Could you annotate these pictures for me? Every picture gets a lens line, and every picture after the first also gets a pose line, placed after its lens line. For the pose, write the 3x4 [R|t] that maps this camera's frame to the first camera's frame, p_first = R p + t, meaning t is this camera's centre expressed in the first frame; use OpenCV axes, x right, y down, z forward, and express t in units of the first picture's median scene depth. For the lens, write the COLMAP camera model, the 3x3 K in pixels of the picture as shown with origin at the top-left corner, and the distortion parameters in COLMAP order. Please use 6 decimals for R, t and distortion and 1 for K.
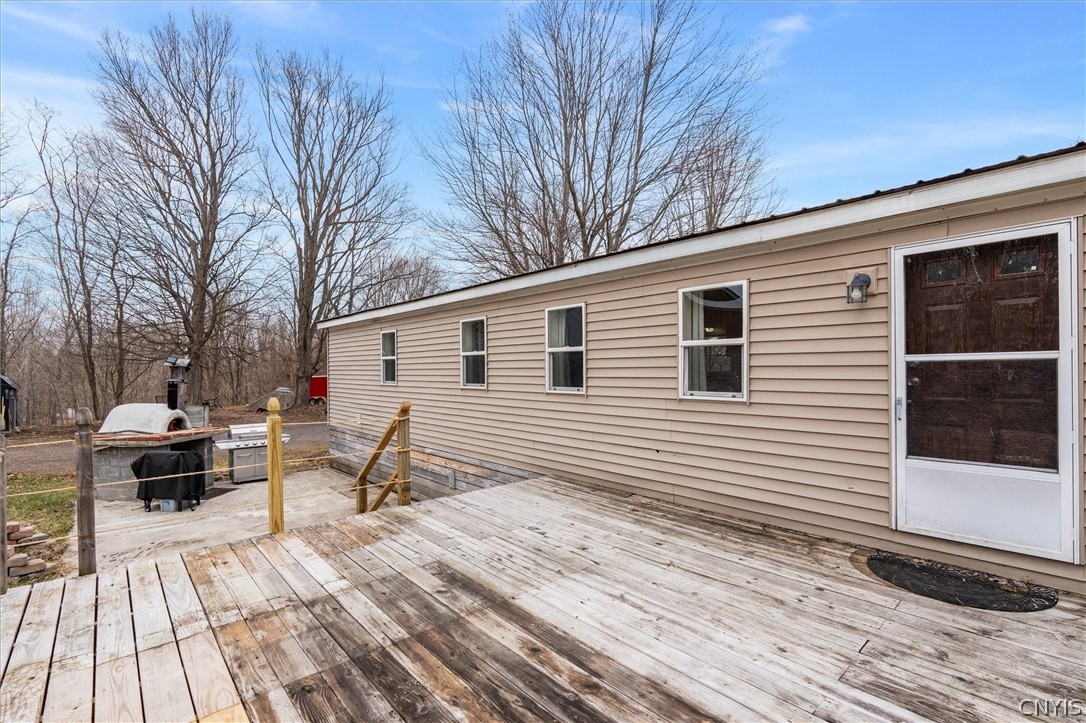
lens RADIAL K [[470.3, 0, 543.0], [0, 470.3, 361.5], [0, 0, 1]] dist [-0.001485, -0.000216]
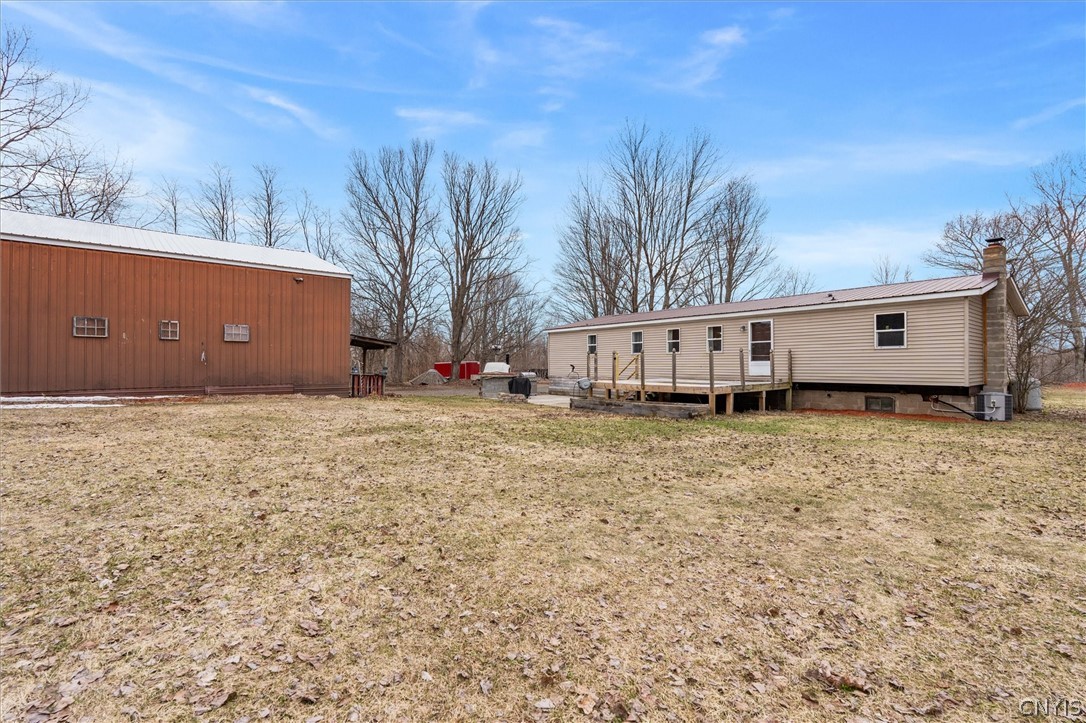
lens RADIAL K [[470.3, 0, 543.0], [0, 470.3, 361.5], [0, 0, 1]] dist [-0.001485, -0.000216]
pose [[0.993387, 0.000731, 0.114814, -2.110608], [-0.001030, 0.999996, 0.002544, 0.195081], [-0.114812, -0.002646, 0.993384, -3.901115]]
